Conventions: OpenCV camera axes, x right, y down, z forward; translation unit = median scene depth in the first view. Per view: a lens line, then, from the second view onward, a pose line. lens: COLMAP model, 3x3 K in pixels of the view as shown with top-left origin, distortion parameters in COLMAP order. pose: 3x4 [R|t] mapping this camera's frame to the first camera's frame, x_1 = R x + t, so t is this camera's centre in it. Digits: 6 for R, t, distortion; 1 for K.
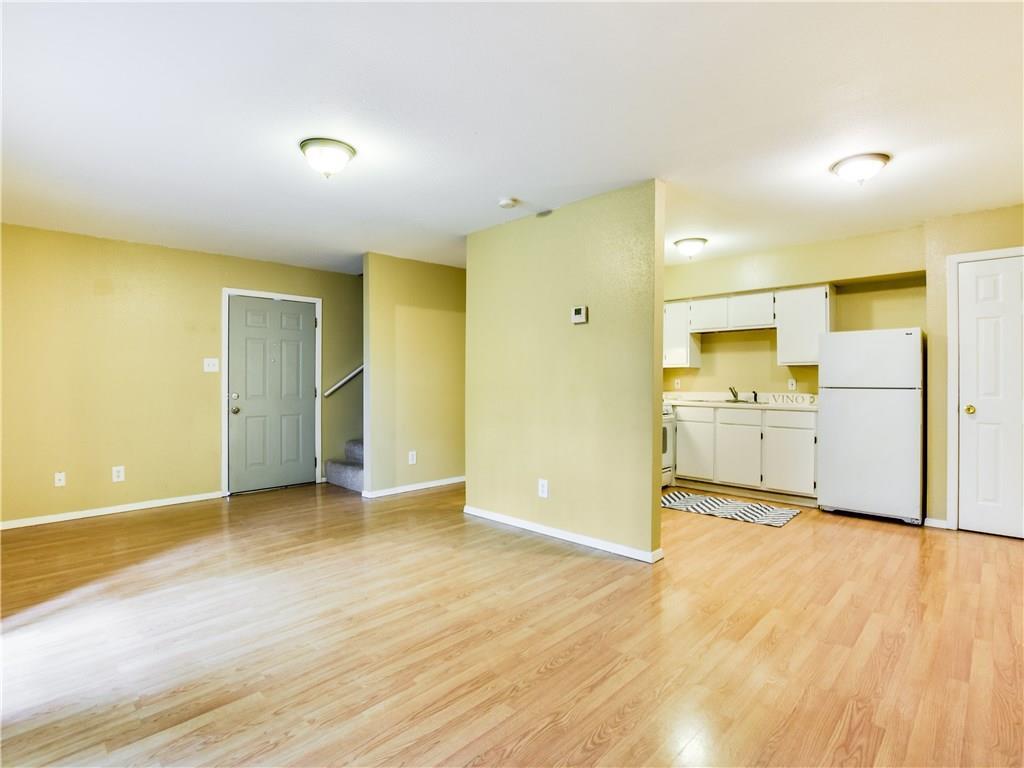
lens RADIAL K [[510.2, 0, 512.0], [0, 510.2, 384.0], [0, 0, 1]] dist [-0.022099, -0.000630]
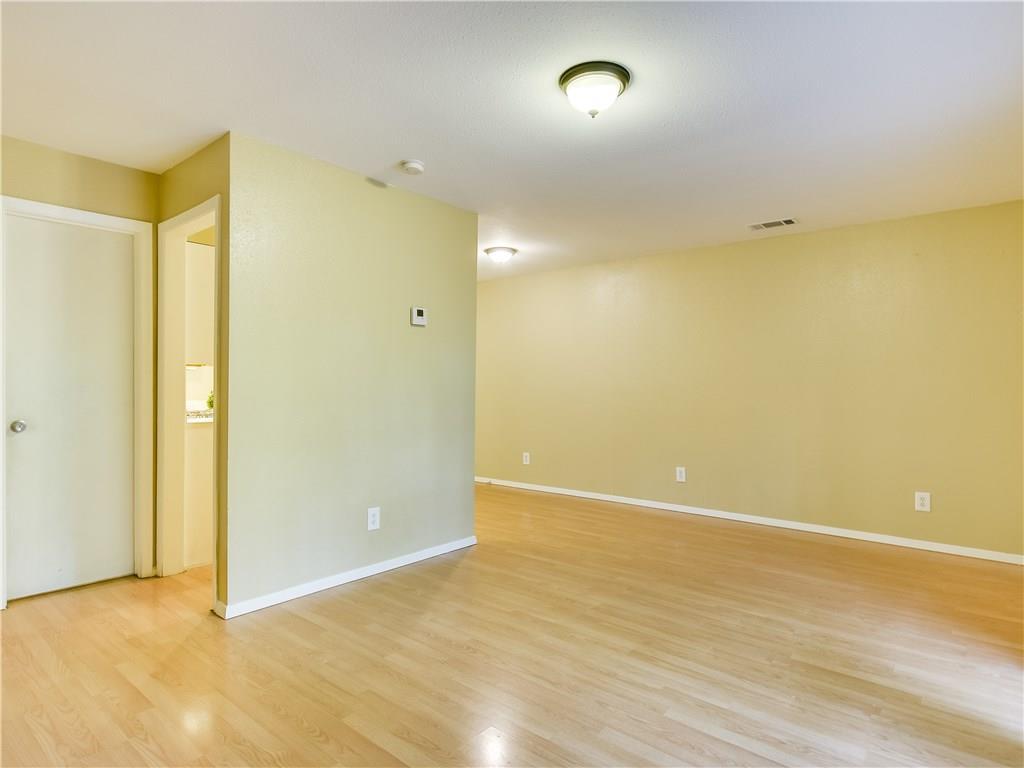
lens RADIAL K [[564.4, 0, 512.0], [0, 564.4, 384.0], [0, 0, 1]] dist [0.001736, 0.000255]
pose [[-0.074532, 0.006525, 0.997197, -1.045125], [0.001732, 0.999978, -0.006414, -0.004245], [-0.997217, 0.001249, -0.074542, 1.034678]]
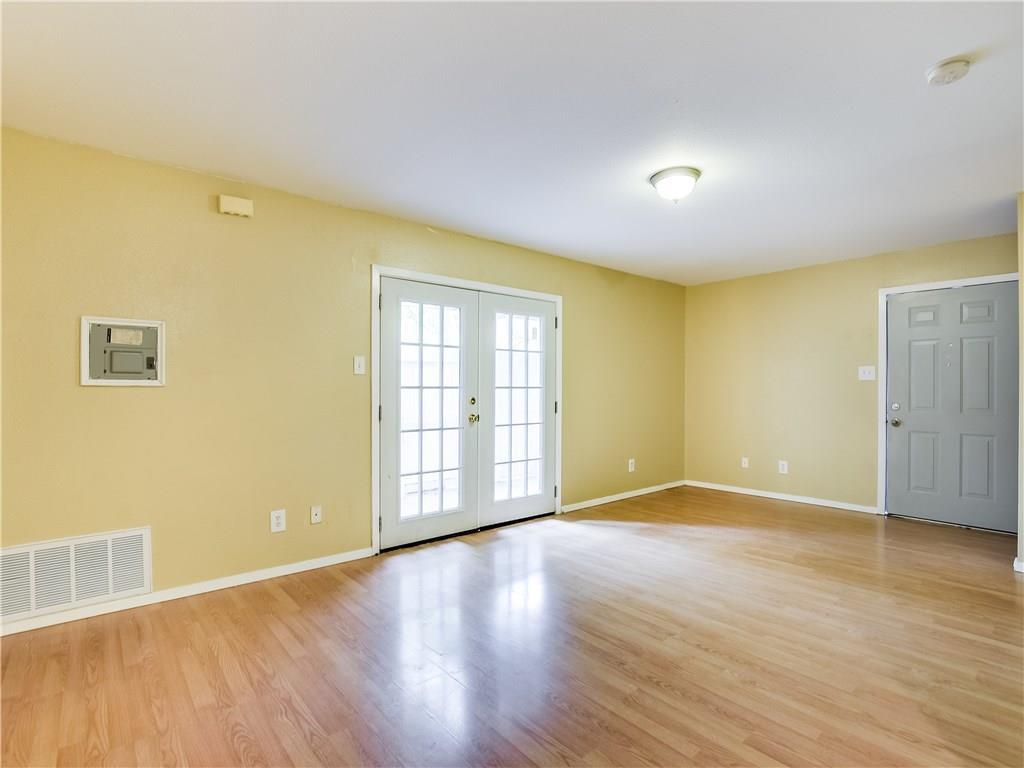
lens RADIAL K [[510.2, 0, 512.0], [0, 510.2, 384.0], [0, 0, 1]] dist [-0.022099, -0.000630]
pose [[-0.099275, -0.006305, -0.995040, 0.664843], [-0.007668, 0.999955, -0.005571, -0.009538], [0.995030, 0.007077, -0.099319, 0.662280]]
